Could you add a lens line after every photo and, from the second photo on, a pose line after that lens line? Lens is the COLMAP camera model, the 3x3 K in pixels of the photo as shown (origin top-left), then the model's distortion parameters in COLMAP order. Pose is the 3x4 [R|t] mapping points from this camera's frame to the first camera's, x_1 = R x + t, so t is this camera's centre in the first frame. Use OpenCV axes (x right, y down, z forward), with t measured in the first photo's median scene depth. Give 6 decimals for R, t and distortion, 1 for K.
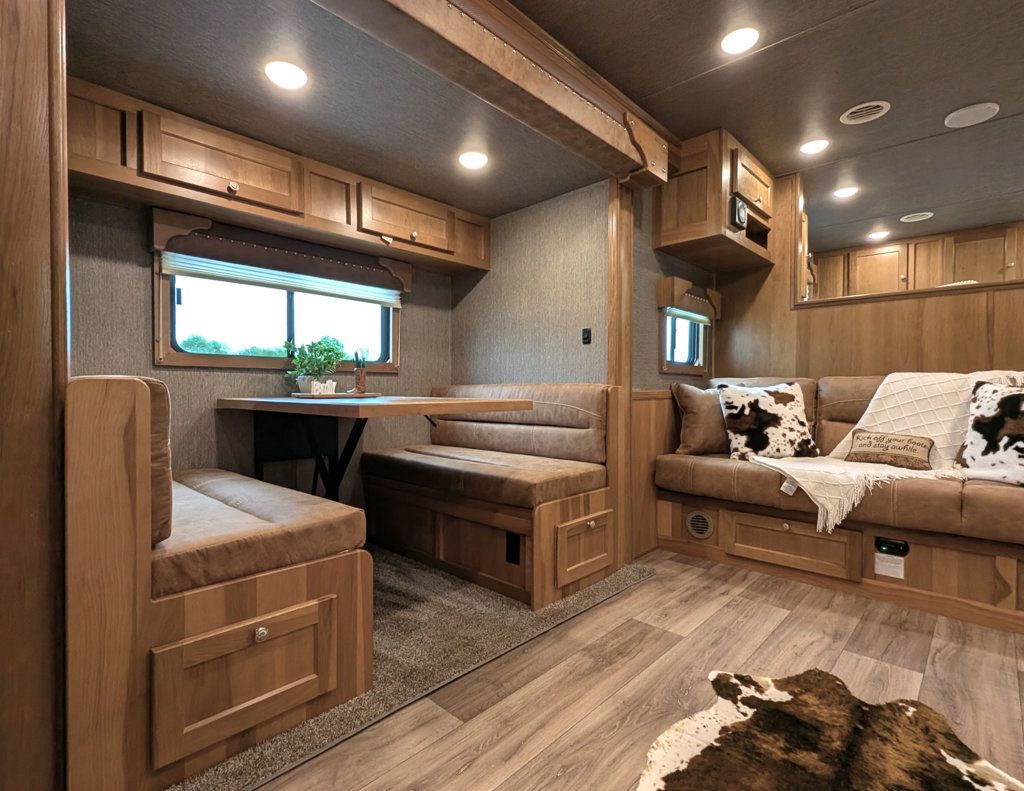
lens RADIAL K [[510.9, 0, 499.1], [0, 510.9, 396.2], [0, 0, 1]] dist [0.000777, 0.001114]
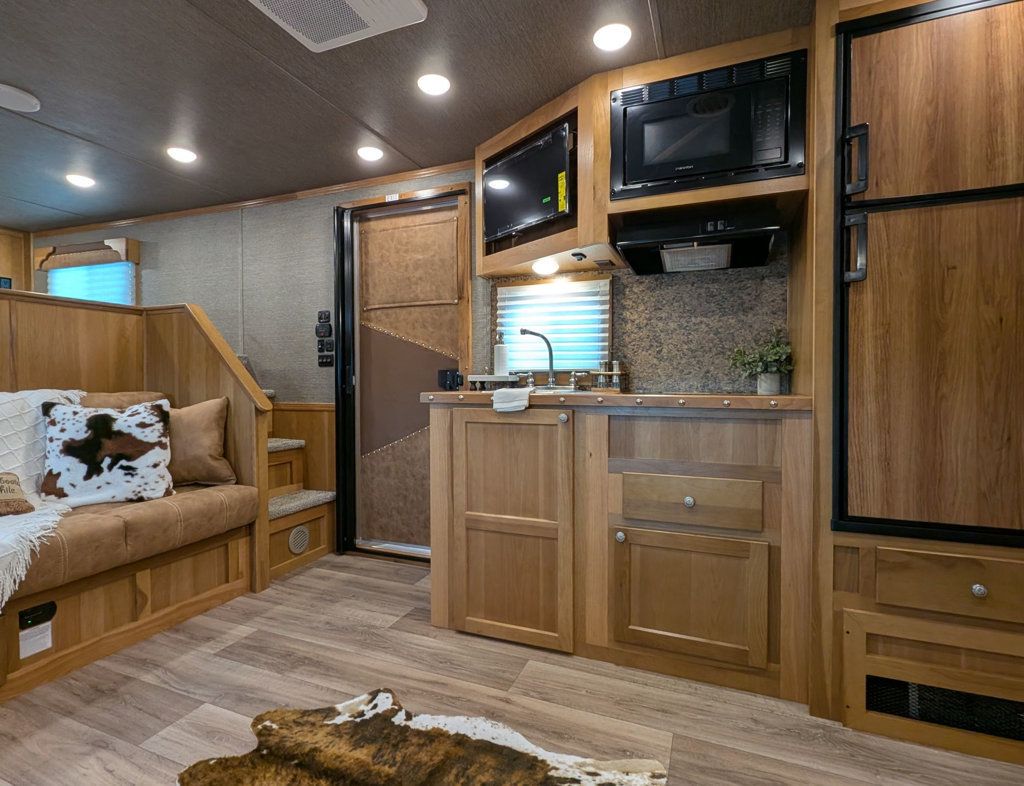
lens RADIAL K [[519.7, 0, 497.6], [0, 519.7, 389.6], [0, 0, 1]] dist [-0.000726, 0.000321]
pose [[-0.356938, -0.020974, 0.933892, -0.233609], [0.012048, 0.999561, 0.027053, -0.069511], [-0.934050, 0.020907, -0.356529, 0.595508]]
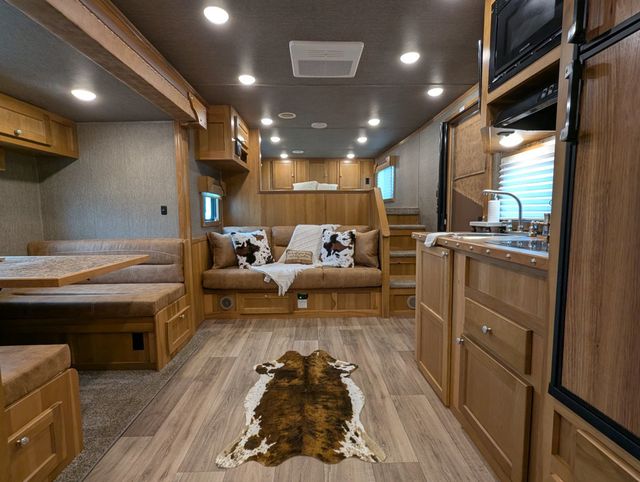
lens RADIAL K [[311.5, 0, 320.0], [0, 311.5, 241.0], [0, 0, 1]] dist [-0.002007, -0.000044]
pose [[0.703610, -0.072174, 0.706912, -0.244606], [0.021611, 0.996542, 0.080235, -0.101188], [-0.710258, -0.041177, 0.702736, -0.138118]]
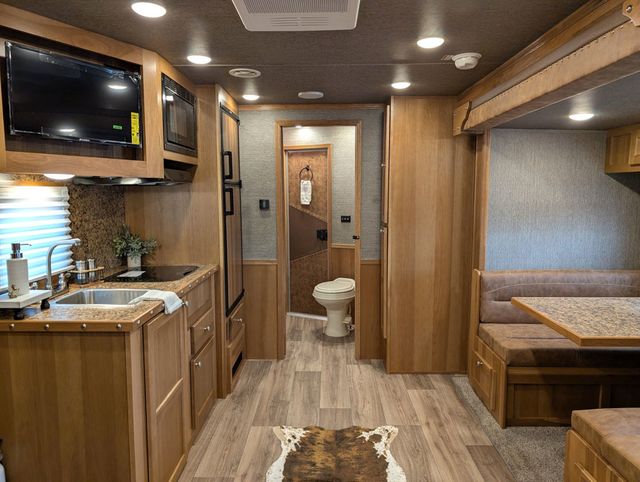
lens RADIAL K [[455.2, 0, 320.0], [0, 455.2, 241.0], [0, 0, 1]] dist [0.001605, -0.000077]
pose [[-0.734226, 0.070270, -0.675258, 1.009680], [-0.010473, 0.993338, 0.114758, -0.273357], [0.678824, 0.091330, -0.728599, 1.178041]]
